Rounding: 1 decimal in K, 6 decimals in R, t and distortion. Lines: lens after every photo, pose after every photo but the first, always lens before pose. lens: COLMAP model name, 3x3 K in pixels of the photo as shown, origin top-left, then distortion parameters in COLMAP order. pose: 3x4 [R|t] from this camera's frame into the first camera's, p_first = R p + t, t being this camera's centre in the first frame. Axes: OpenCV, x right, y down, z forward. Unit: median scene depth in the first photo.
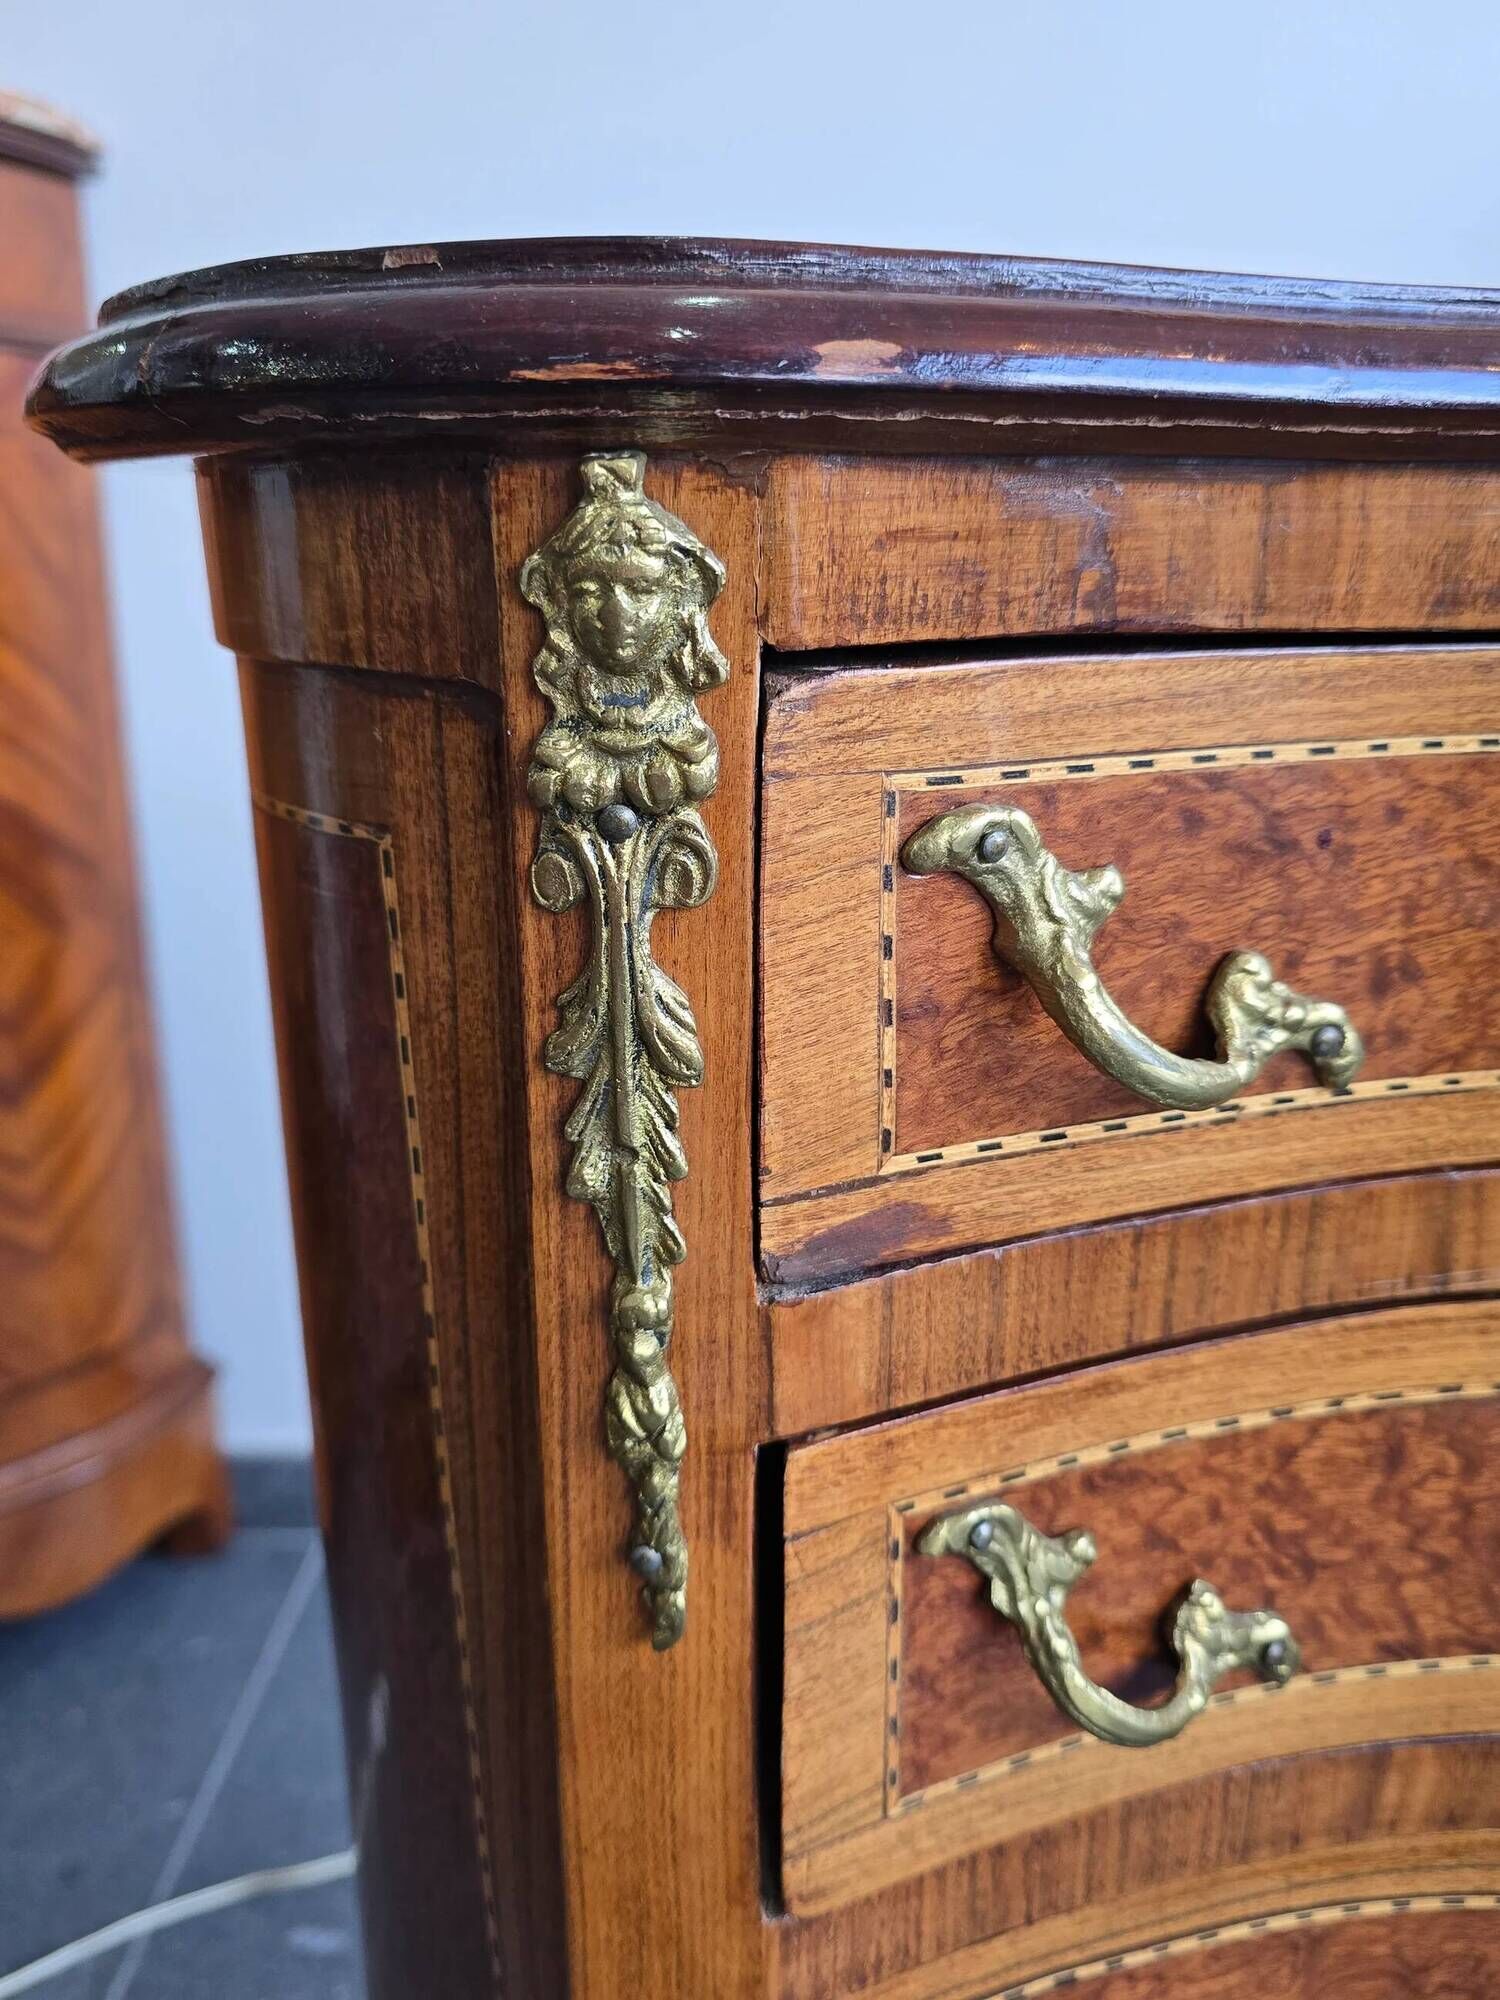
lens RADIAL K [[1582.0, 0, 739.5], [0, 1582.0, 992.8], [0, 0, 1]] dist [0.044230, -0.059249]
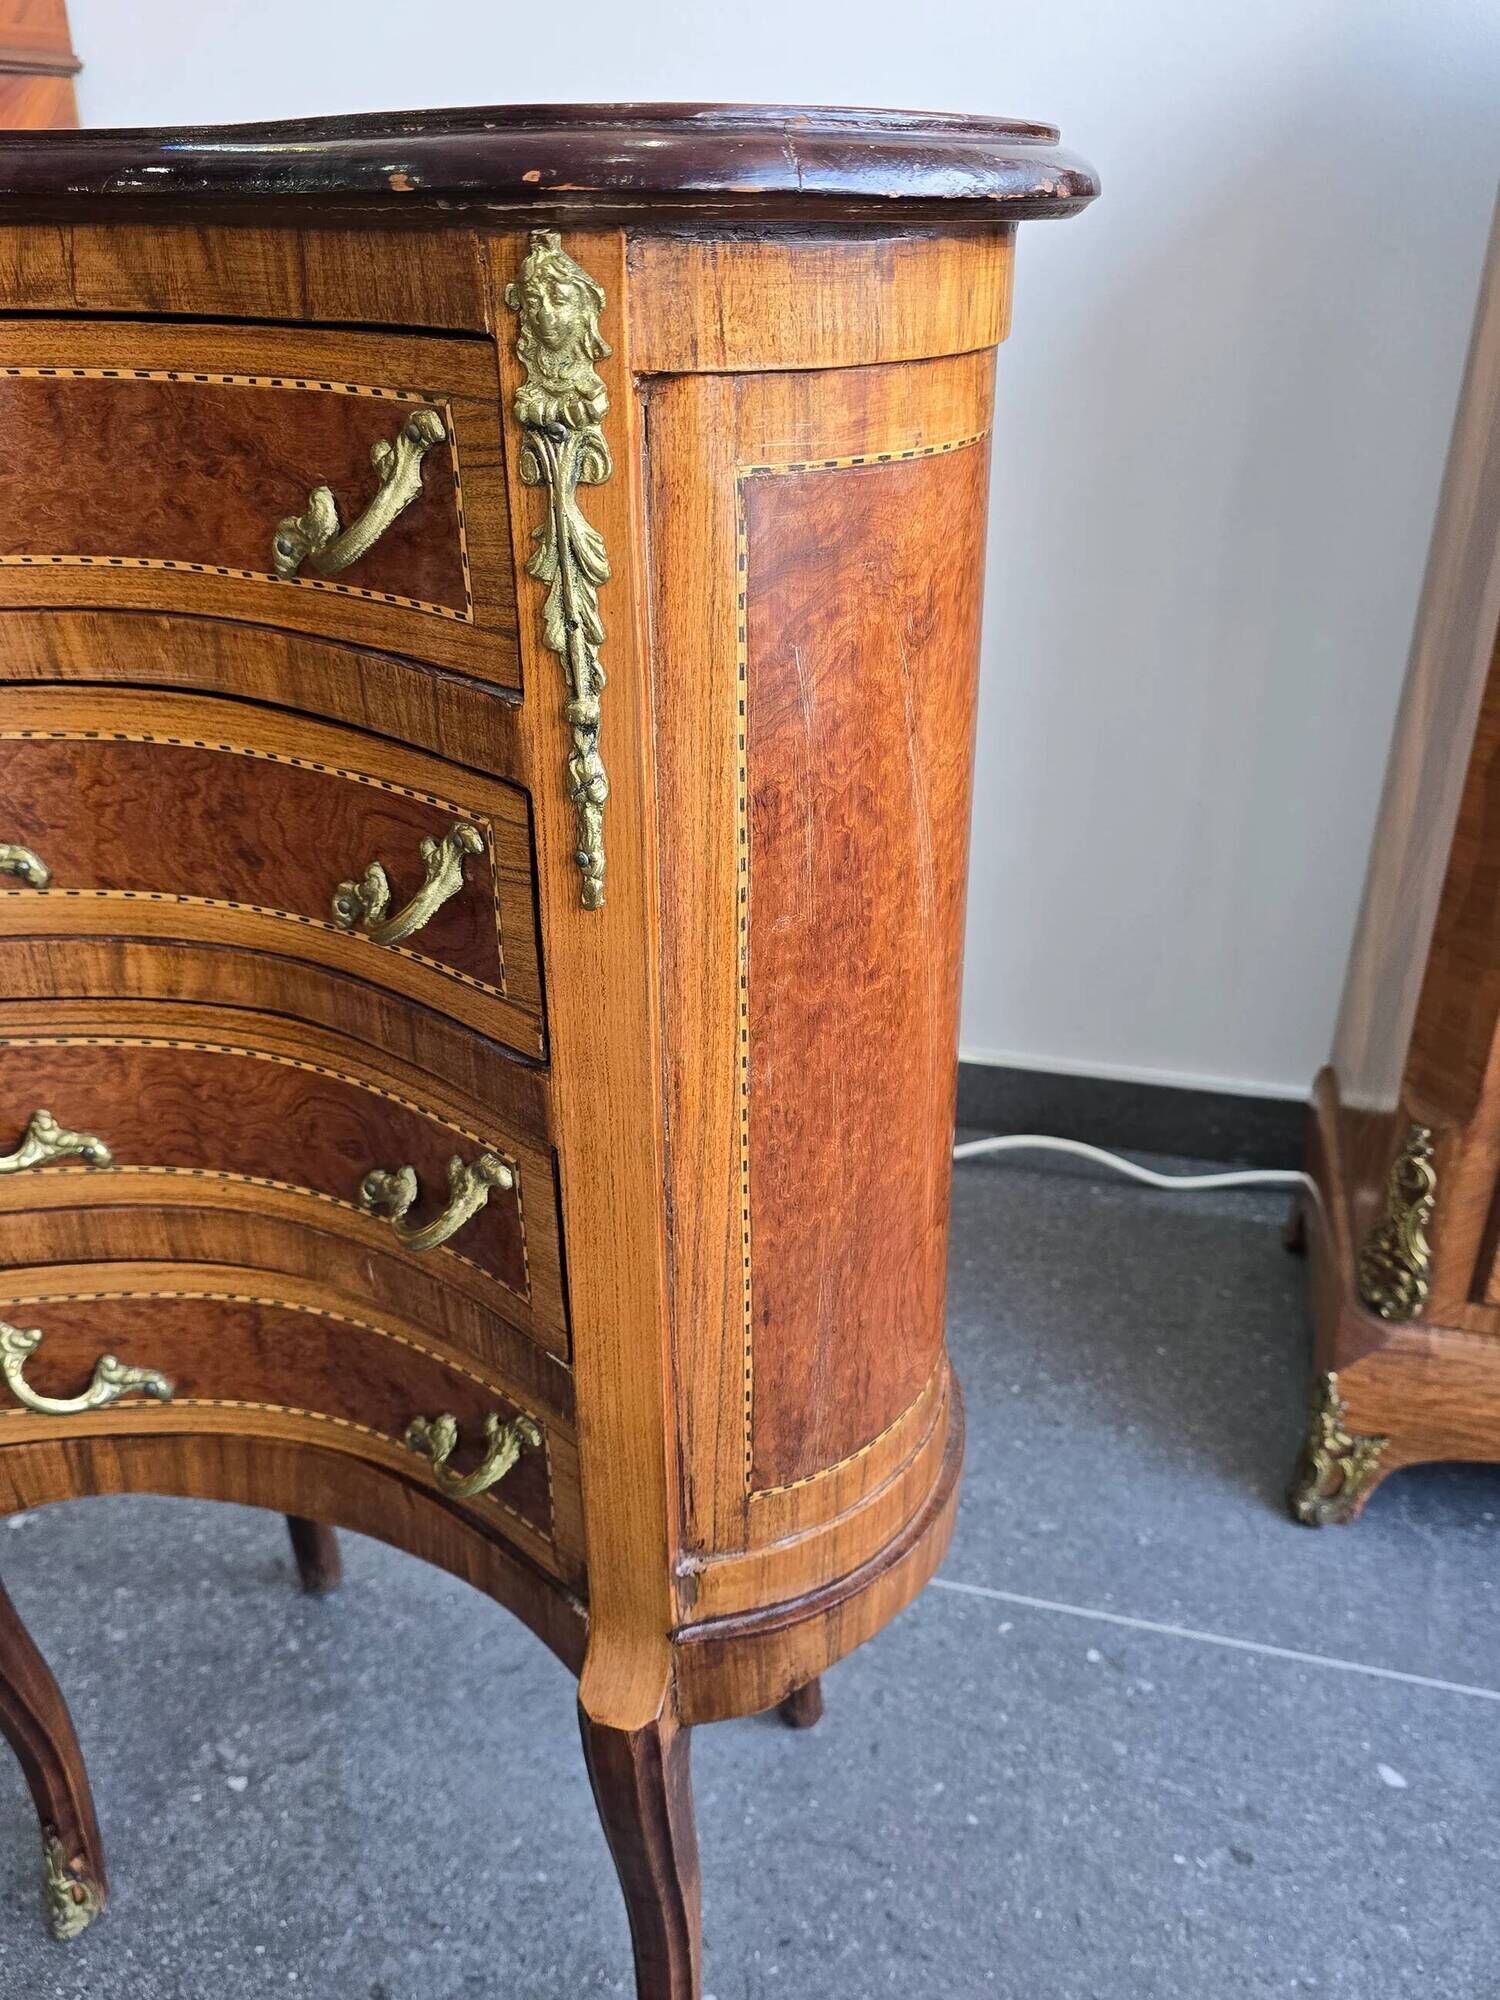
lens RADIAL K [[1582.0, 0, 781.8], [0, 1582.0, 1016.2], [0, 0, 1]] dist [0.044230, -0.059249]
pose [[0.973684, 0.107653, -0.200872, 1.947330], [-0.067931, 0.978430, 0.195090, 0.172156], [0.217541, -0.176311, 0.959995, -0.818882]]
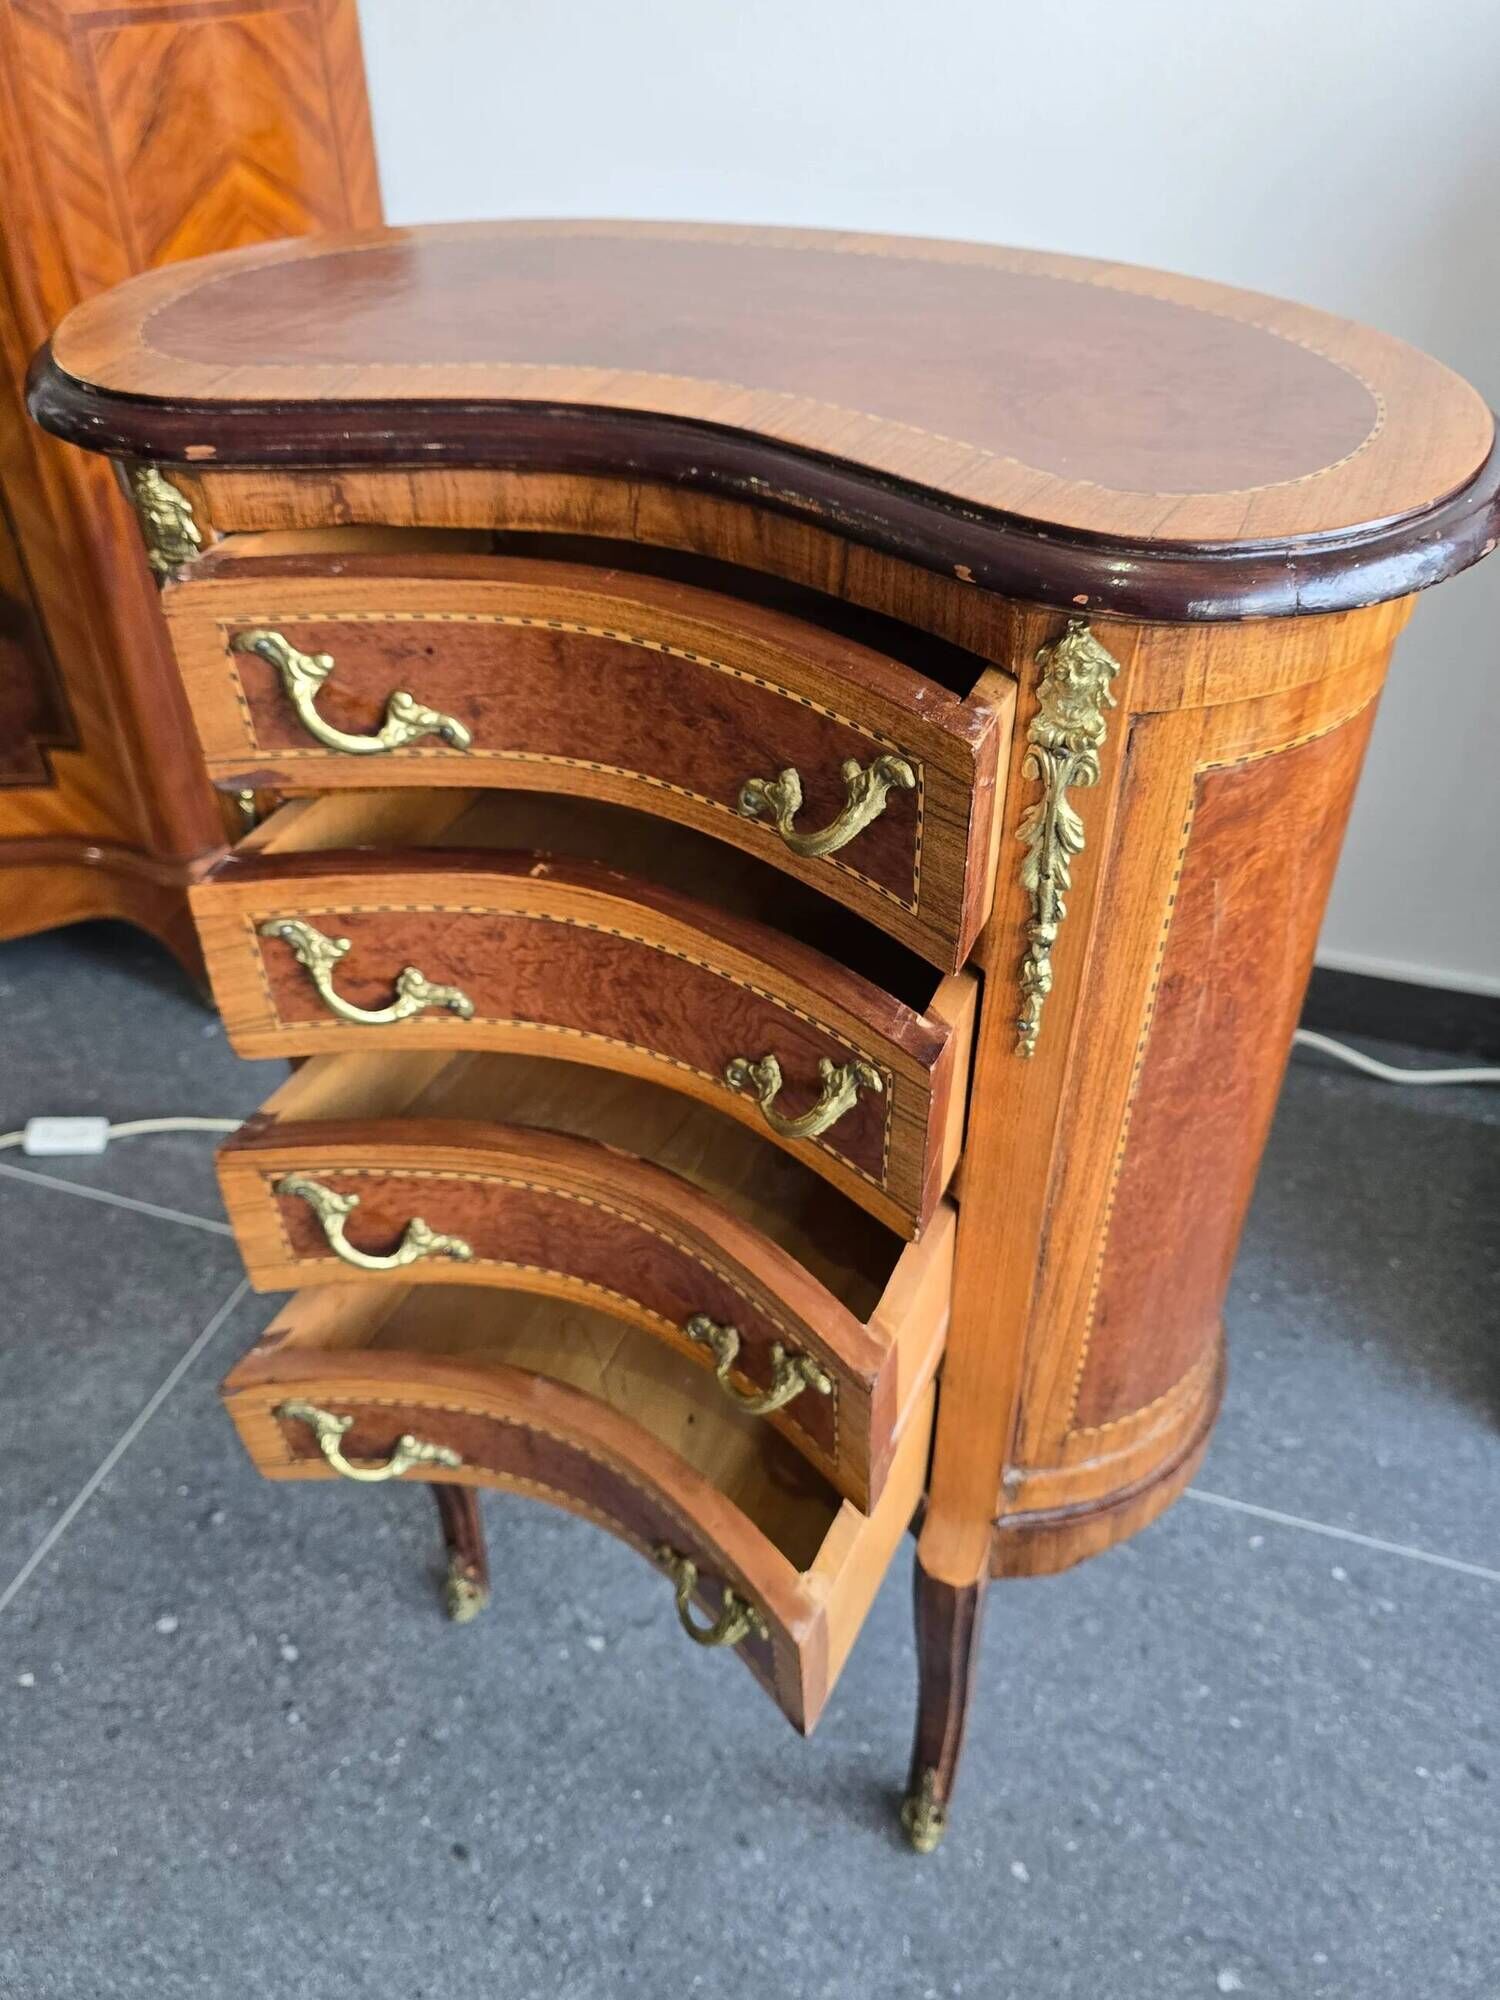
lens RADIAL K [[1582.0, 0, 728.5], [0, 1582.0, 1006.0], [0, 0, 1]] dist [0.044230, -0.059249]
pose [[0.951058, 0.183761, -0.248436, 1.260897], [-0.072833, 0.914619, 0.397702, -0.637344], [0.300307, -0.360144, 0.883240, -0.962552]]
